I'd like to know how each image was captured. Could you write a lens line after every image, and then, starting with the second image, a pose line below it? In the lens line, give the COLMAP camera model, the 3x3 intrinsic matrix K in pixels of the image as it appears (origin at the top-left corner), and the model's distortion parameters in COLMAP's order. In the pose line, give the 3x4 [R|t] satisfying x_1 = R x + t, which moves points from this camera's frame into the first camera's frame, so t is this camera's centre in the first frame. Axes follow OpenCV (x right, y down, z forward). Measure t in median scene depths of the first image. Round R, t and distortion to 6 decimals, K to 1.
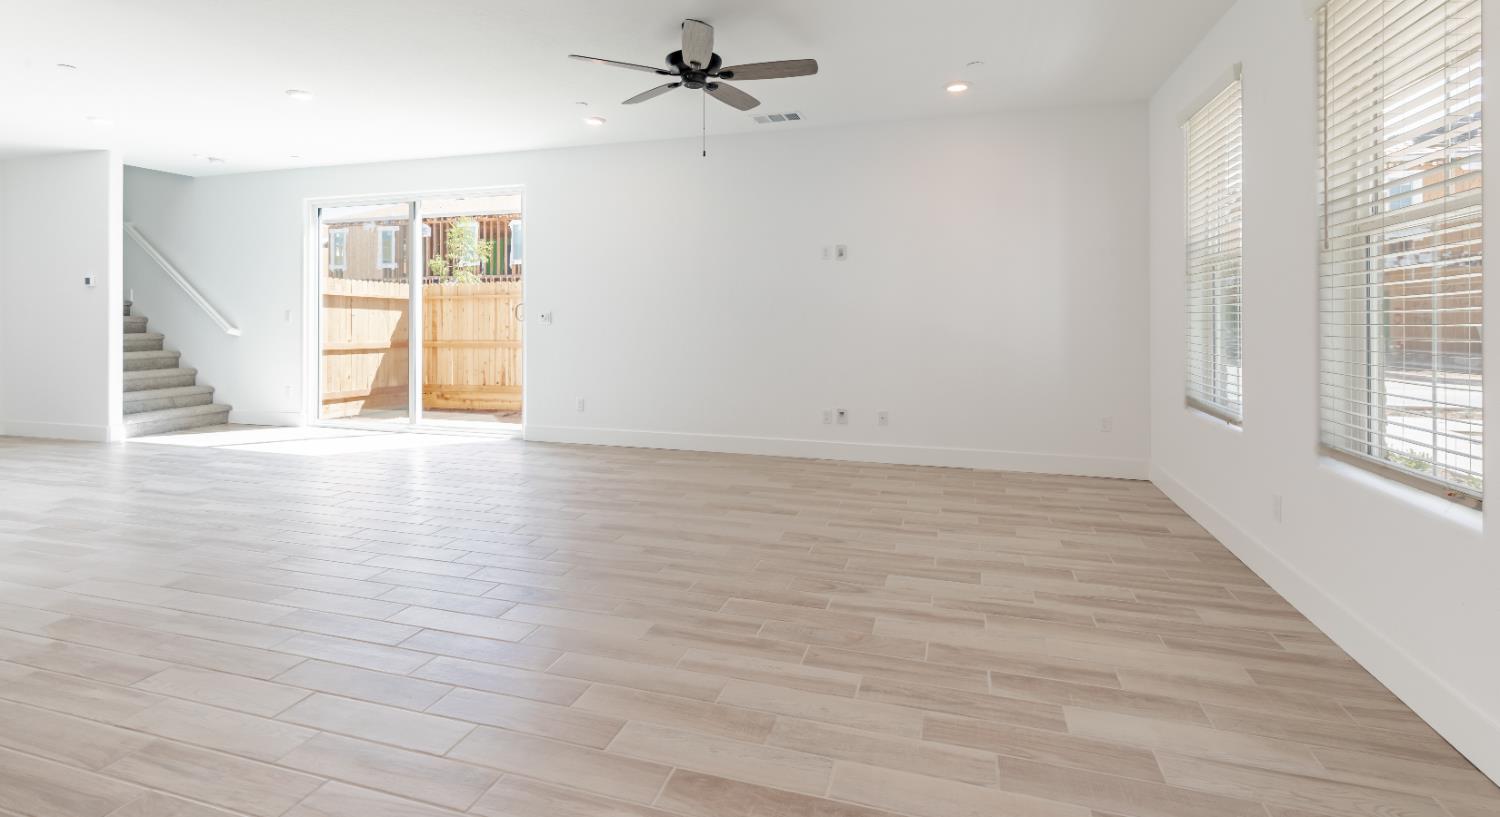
lens RADIAL K [[705.3, 0, 747.3], [0, 705.3, 310.6], [0, 0, 1]] dist [0.004945, 0.001030]
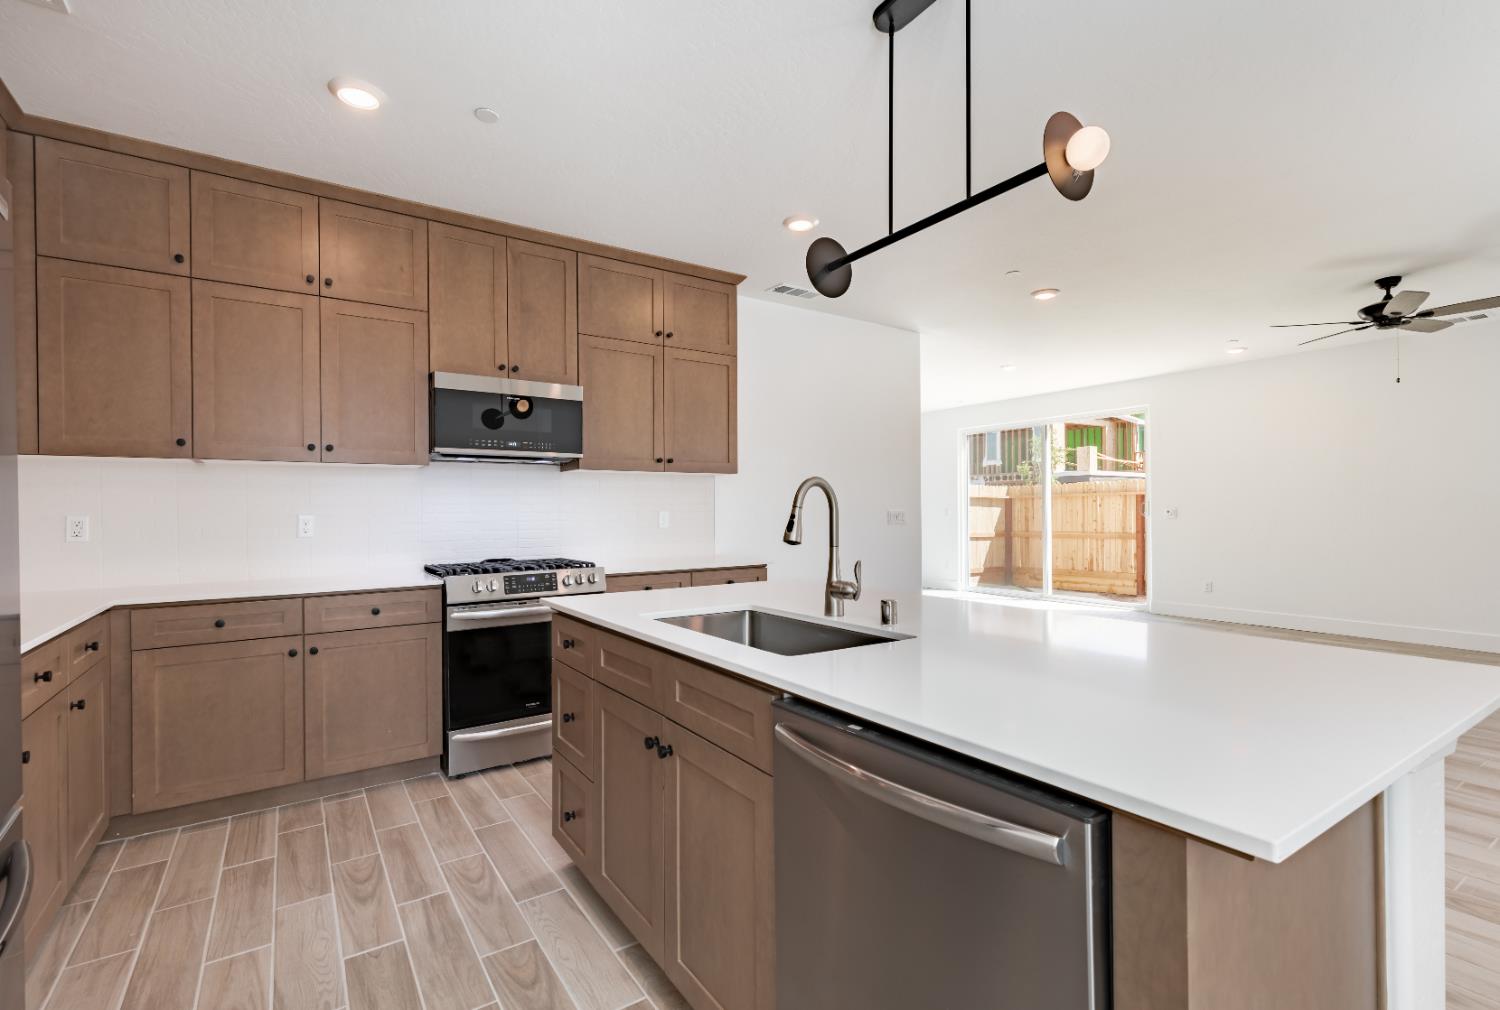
lens RADIAL K [[693.3, 0, 749.1], [0, 693.3, 510.7], [0, 0, 1]] dist [0.007462, -0.001298]
pose [[0.783156, -0.004276, -0.621810, -0.074383], [0.009119, 0.999948, 0.004609, -0.003985], [0.621758, -0.009279, 0.783154, -0.254268]]
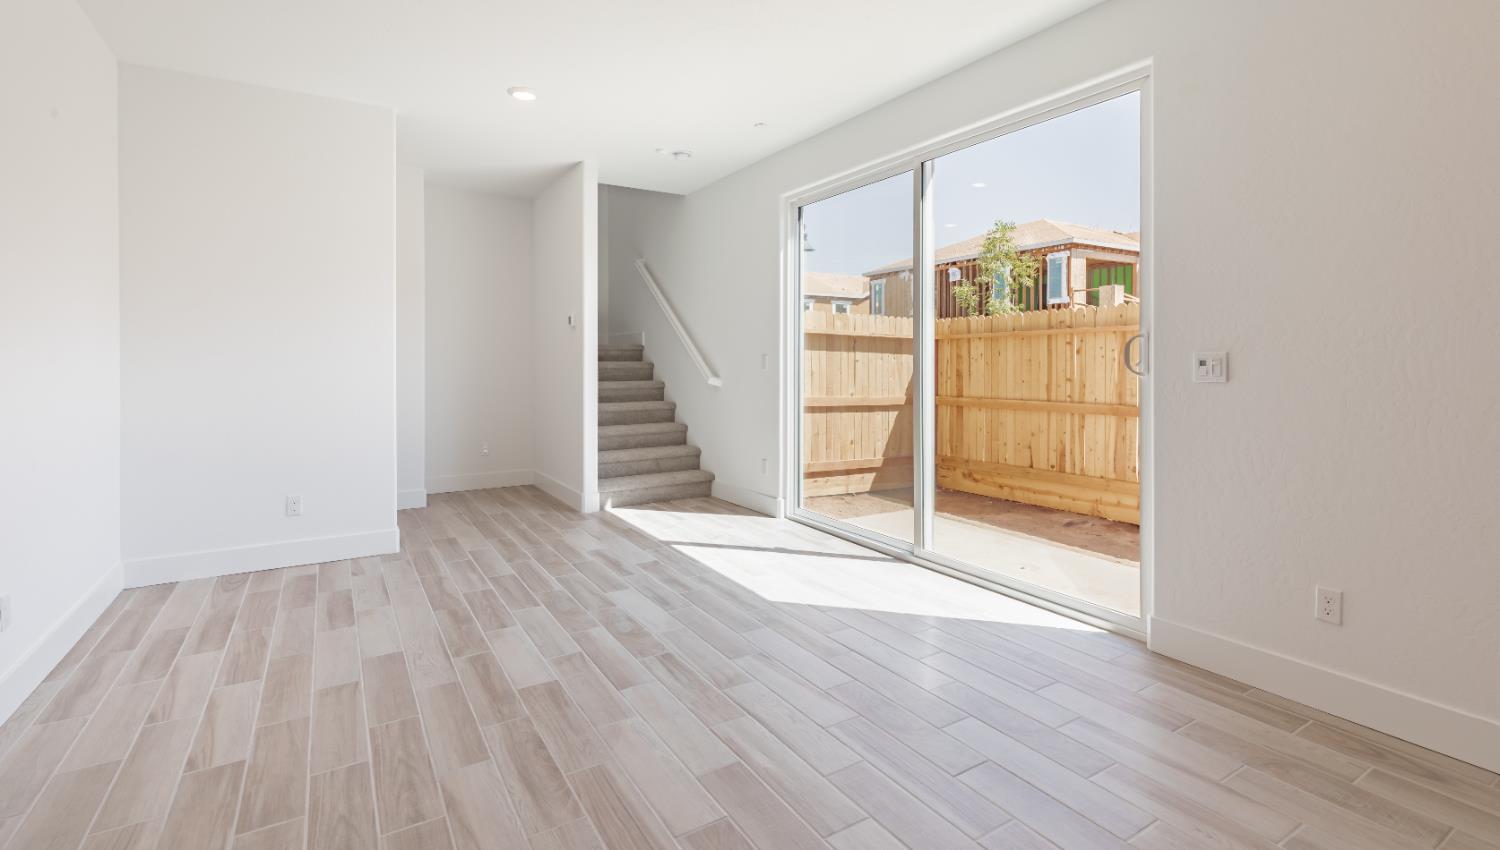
lens RADIAL K [[687.2, 0, 752.9], [0, 687.2, 364.8], [0, 0, 1]] dist [0.004922, -0.000149]
pose [[0.753724, 0.004463, -0.657176, -0.149560], [0.002605, 0.999949, 0.009779, 0.003047], [0.657186, -0.009082, 0.753673, 0.352722]]
